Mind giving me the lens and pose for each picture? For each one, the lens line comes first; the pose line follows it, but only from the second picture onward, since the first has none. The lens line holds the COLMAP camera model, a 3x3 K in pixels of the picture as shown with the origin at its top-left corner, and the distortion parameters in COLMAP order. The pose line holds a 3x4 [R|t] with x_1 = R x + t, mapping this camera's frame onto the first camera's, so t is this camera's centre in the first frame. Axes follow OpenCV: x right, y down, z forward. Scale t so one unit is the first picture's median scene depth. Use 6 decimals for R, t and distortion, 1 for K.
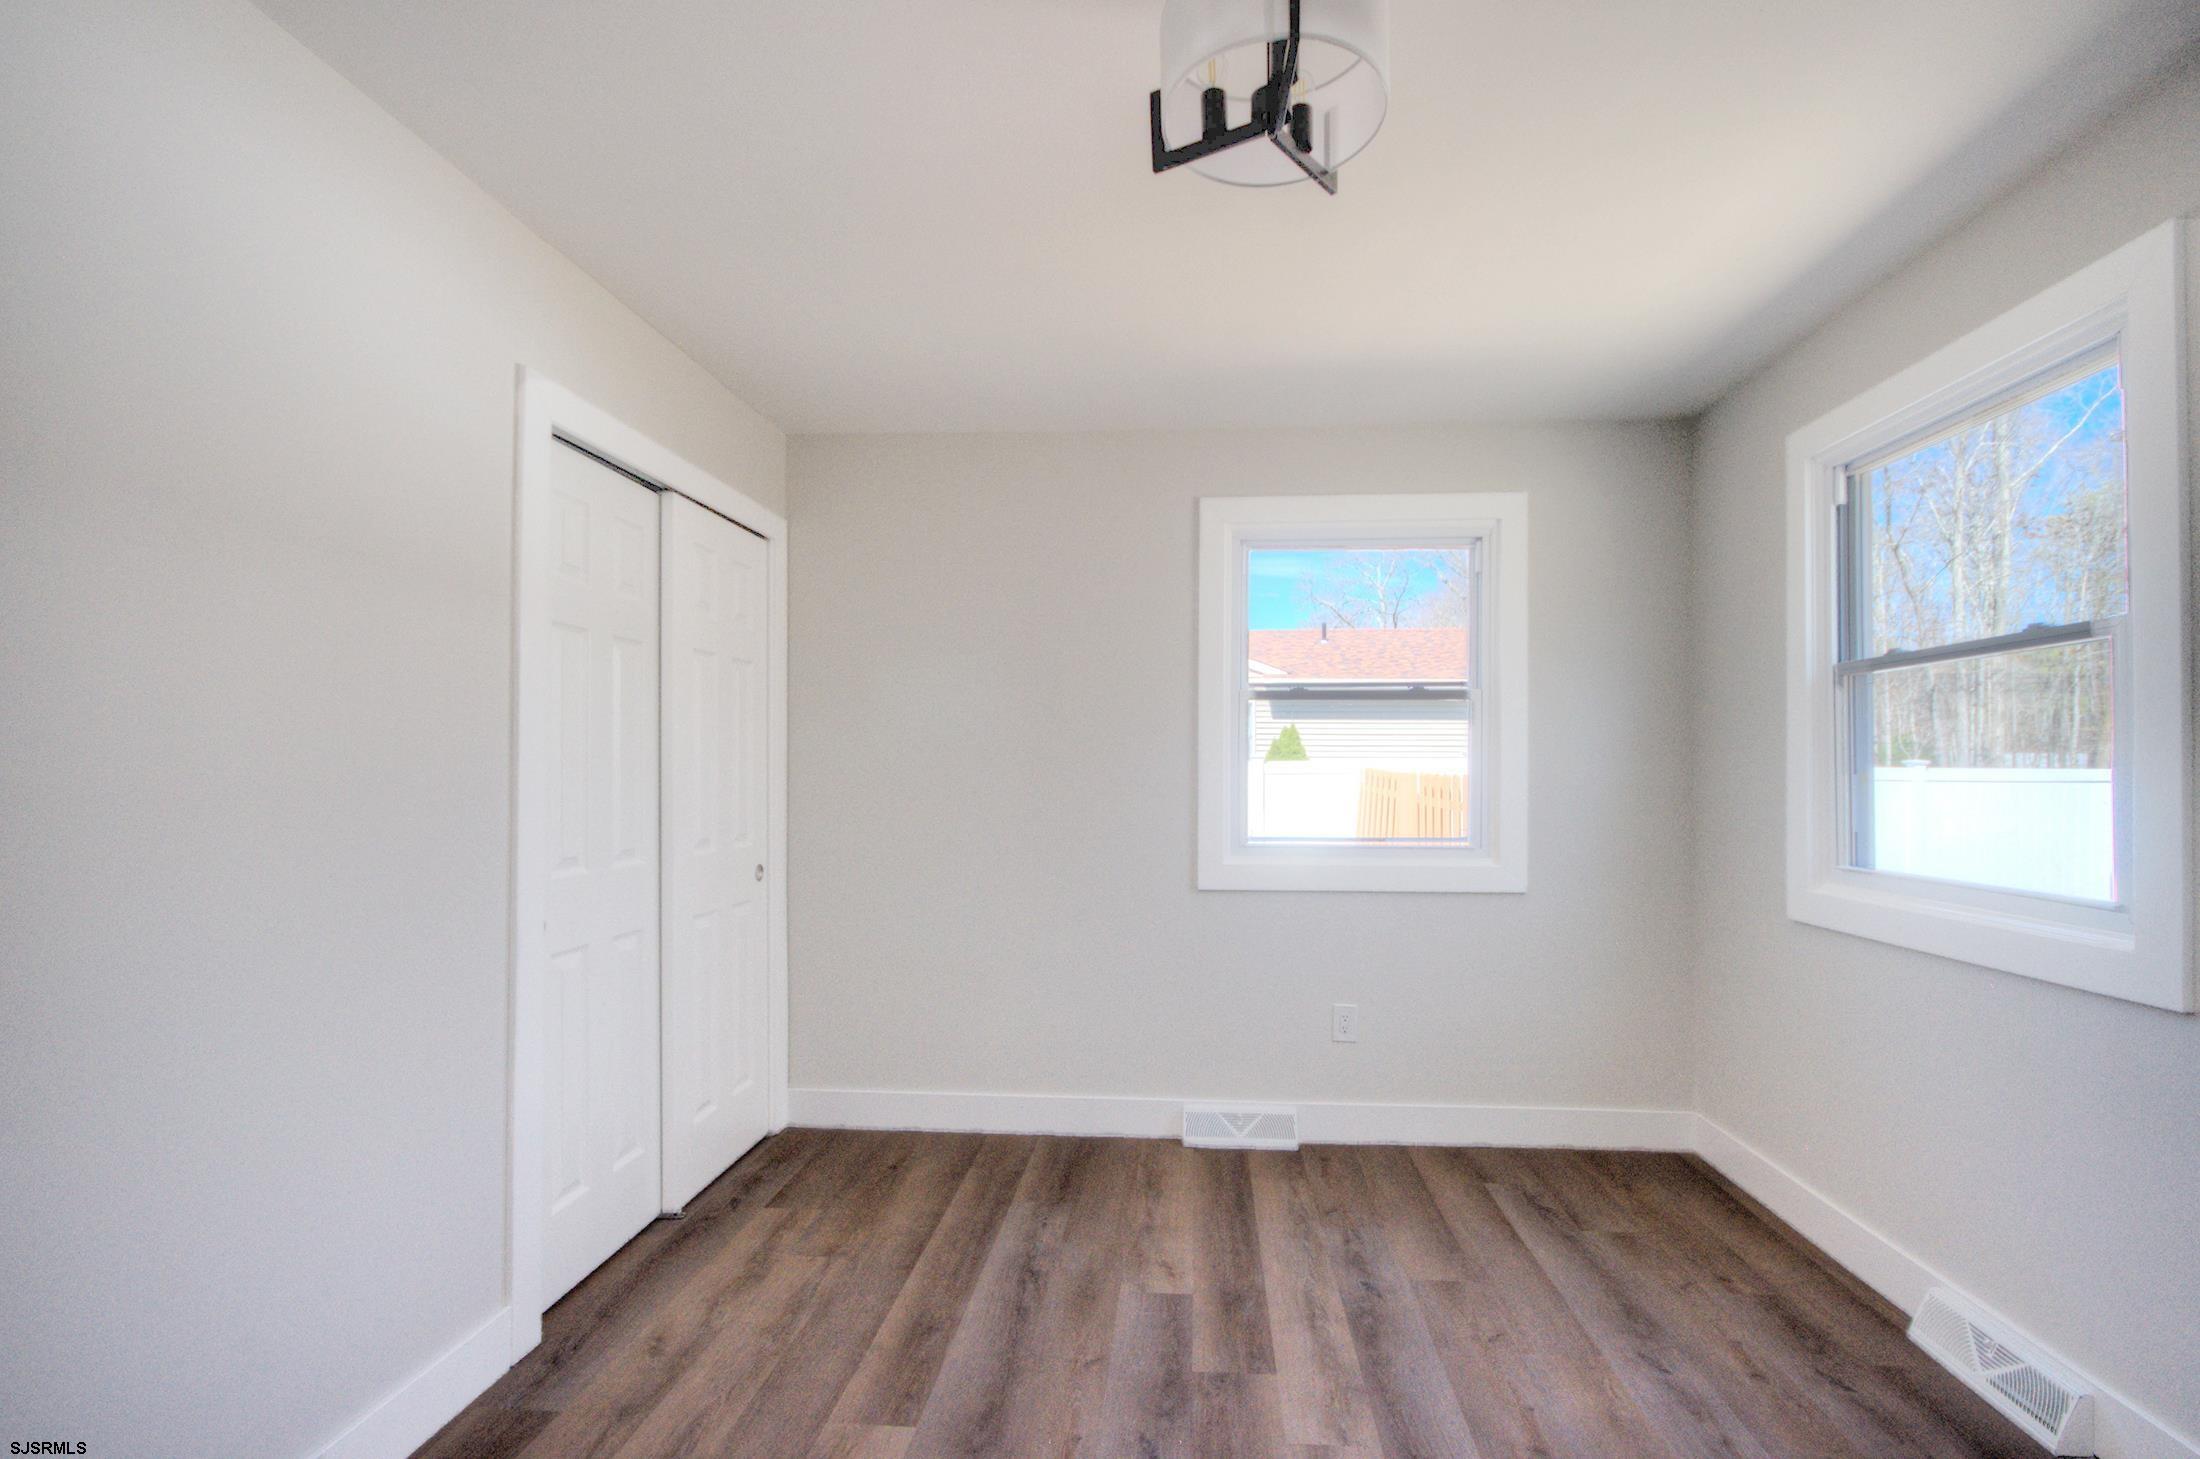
lens RADIAL K [[1023.0, 0, 1168.6], [0, 1023.0, 756.9], [0, 0, 1]] dist [-0.000769, -0.000010]
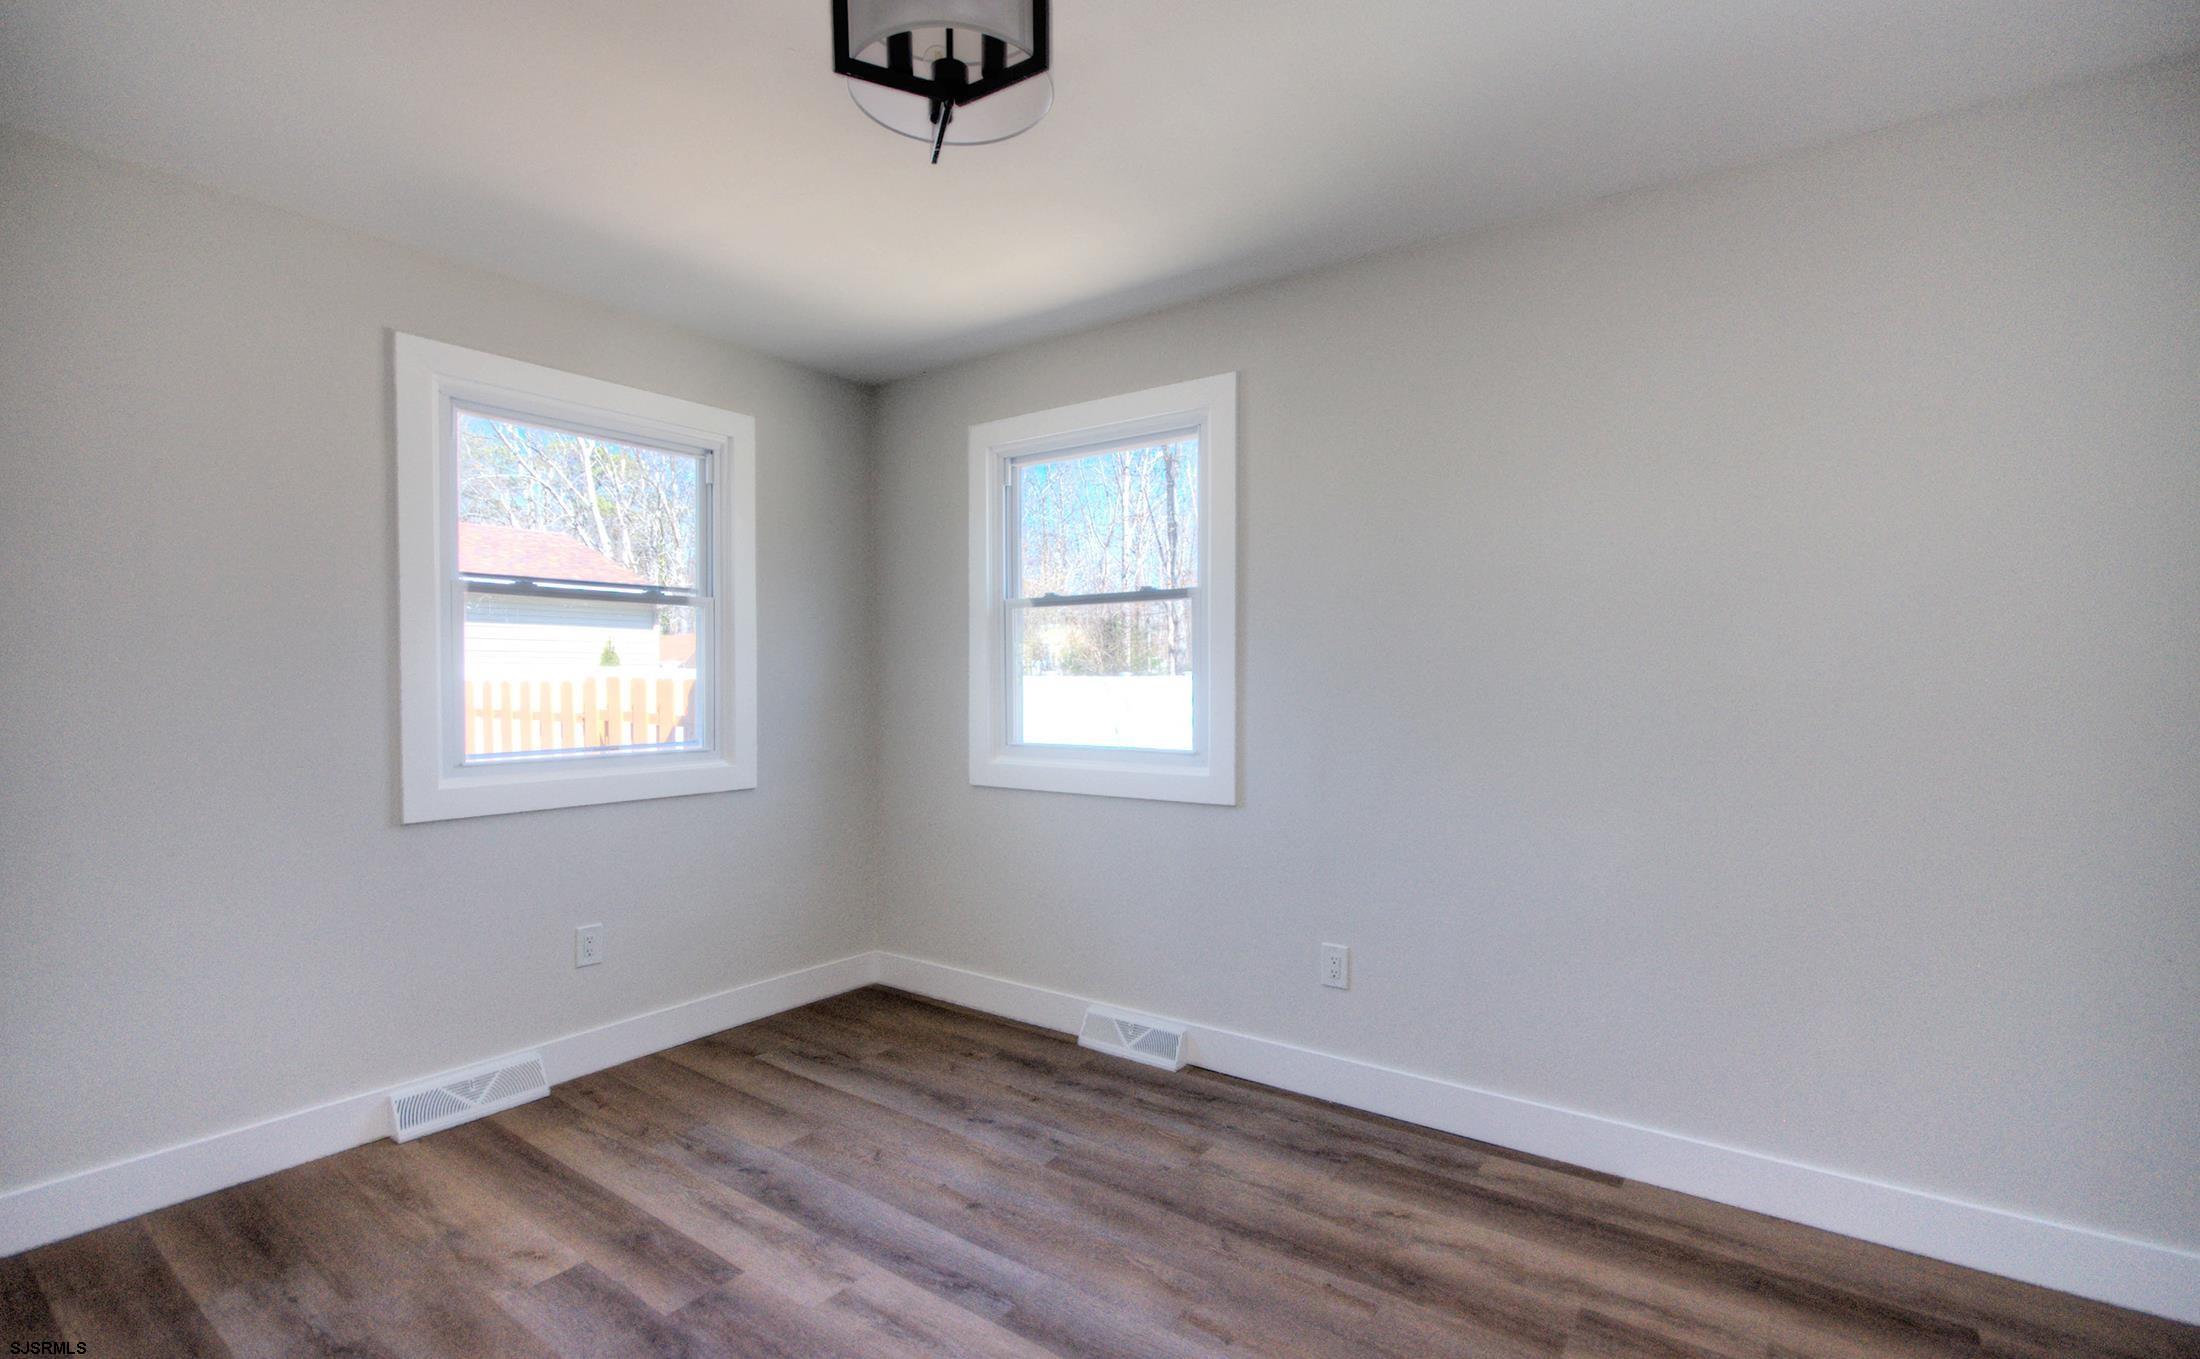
lens RADIAL K [[980.0, 0, 1122.3], [0, 980.0, 695.9], [0, 0, 1]] dist [-0.001944, 0.000031]
pose [[0.533278, -0.016959, 0.845770, -0.401003], [-0.010729, 0.999583, 0.026808, 0.003345], [-0.845872, -0.023371, 0.532874, 0.143778]]
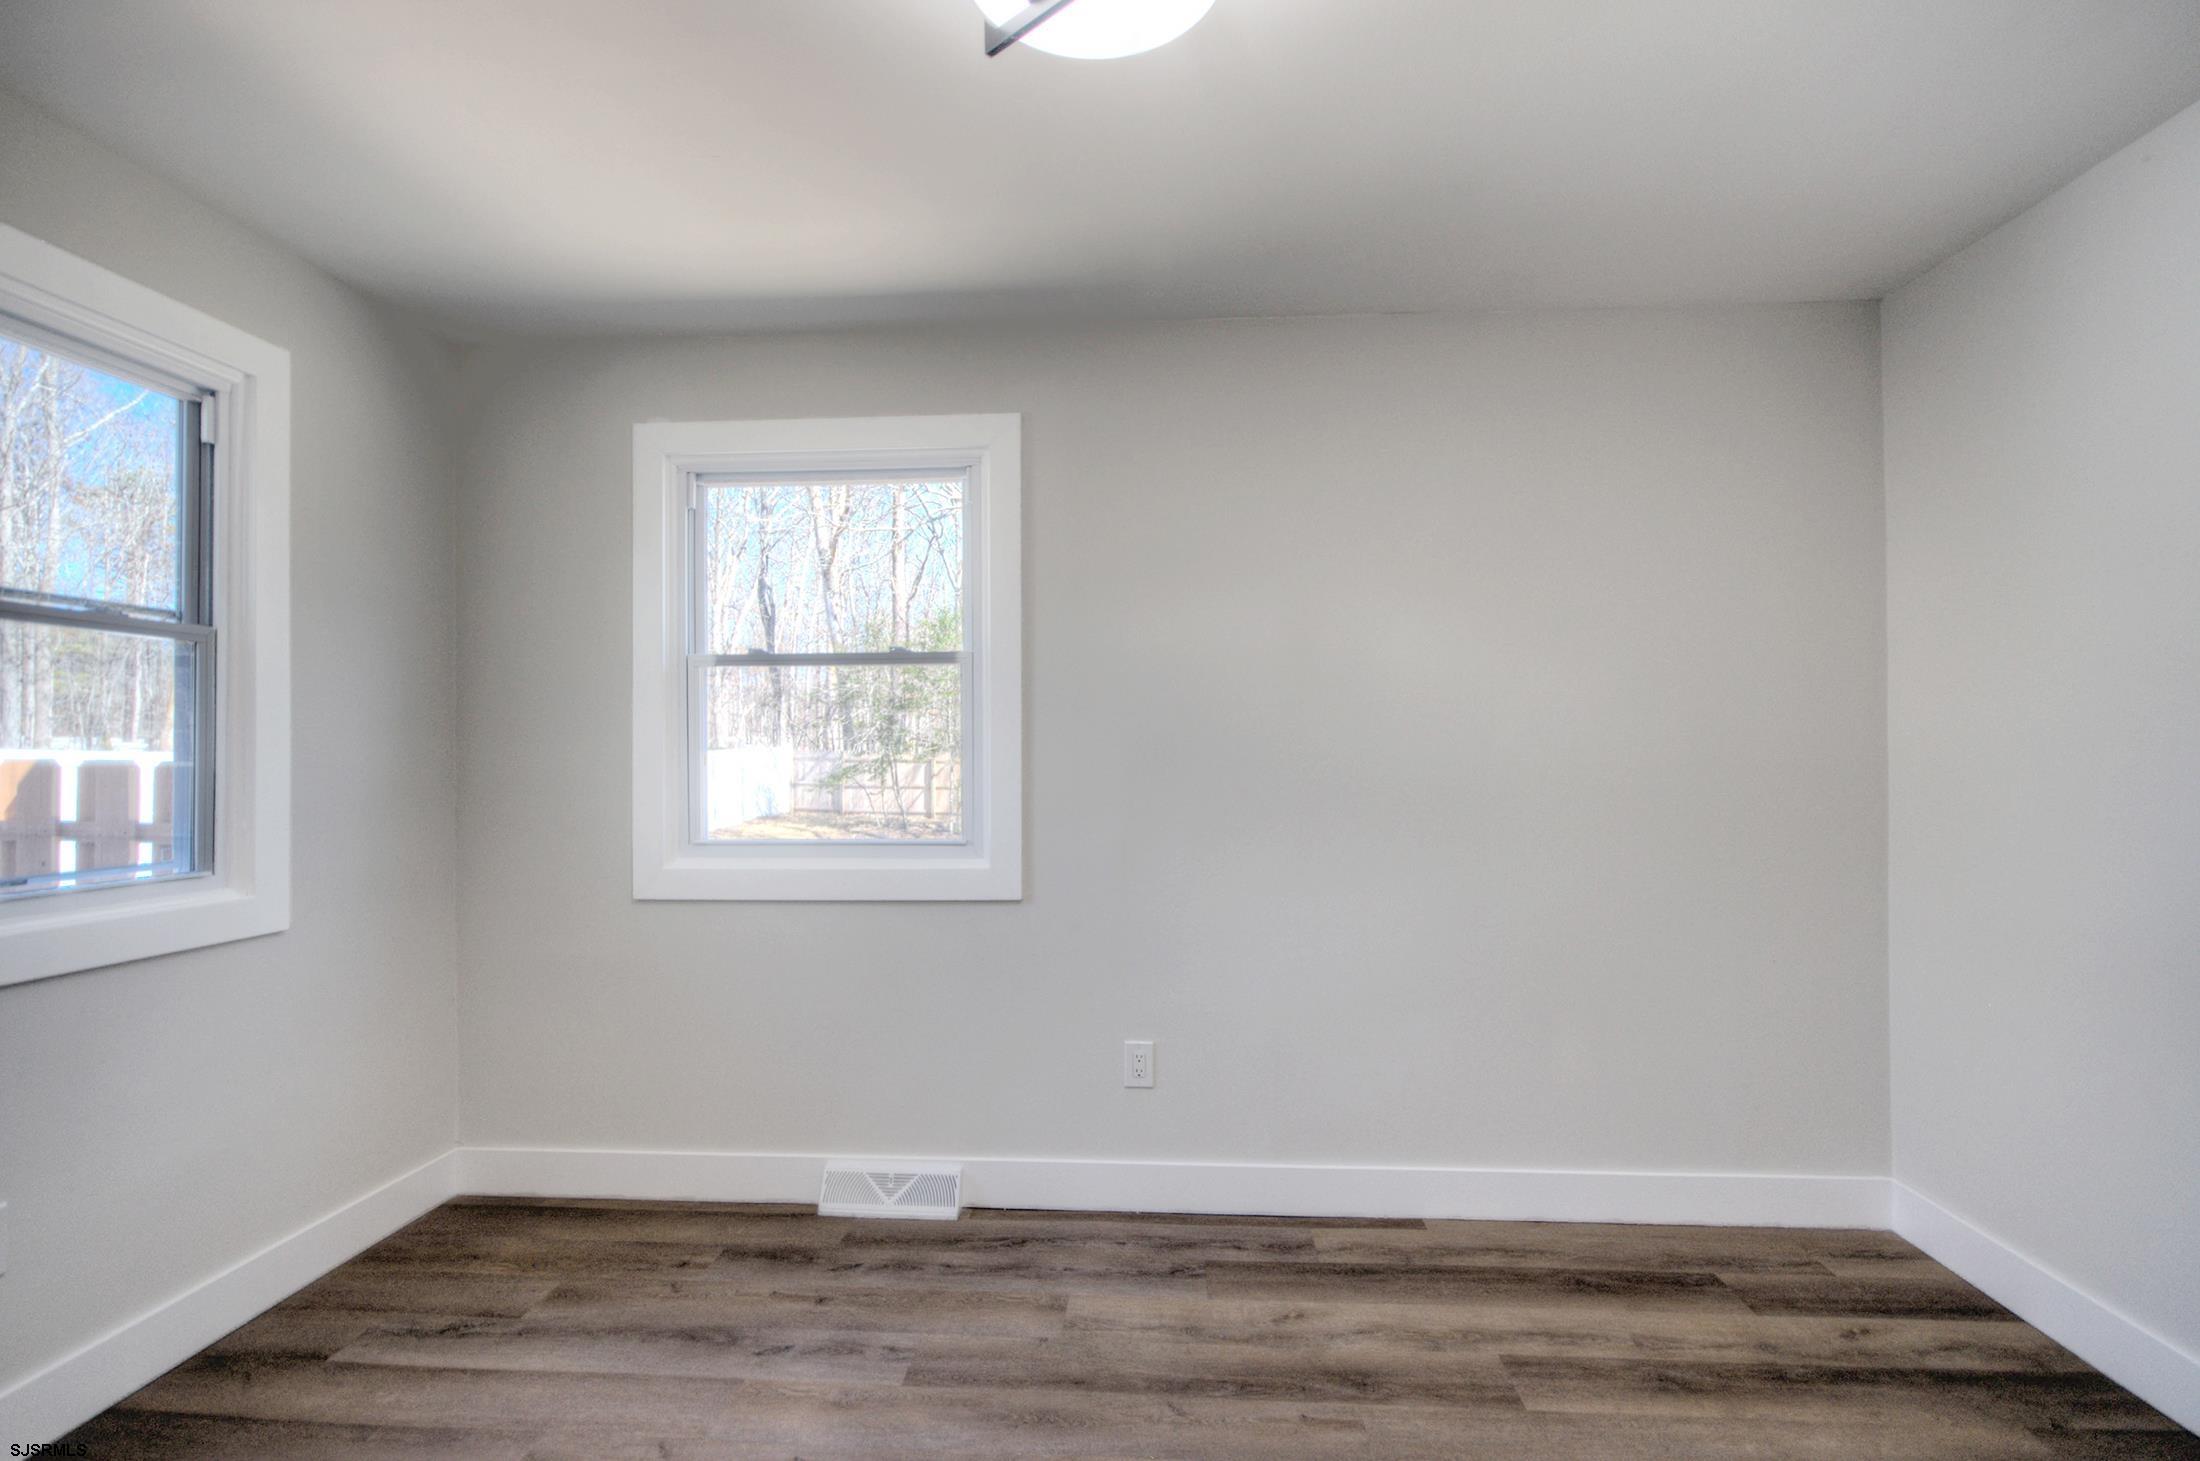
lens RADIAL K [[994.4, 0, 1104.6], [0, 994.4, 751.9], [0, 0, 1]] dist [-0.001739, -0.000560]
pose [[0.014818, 0.002639, 0.999887, -0.391489], [-0.011575, 0.999930, -0.002468, 0.009129], [-0.999823, -0.011537, 0.014848, 0.542218]]
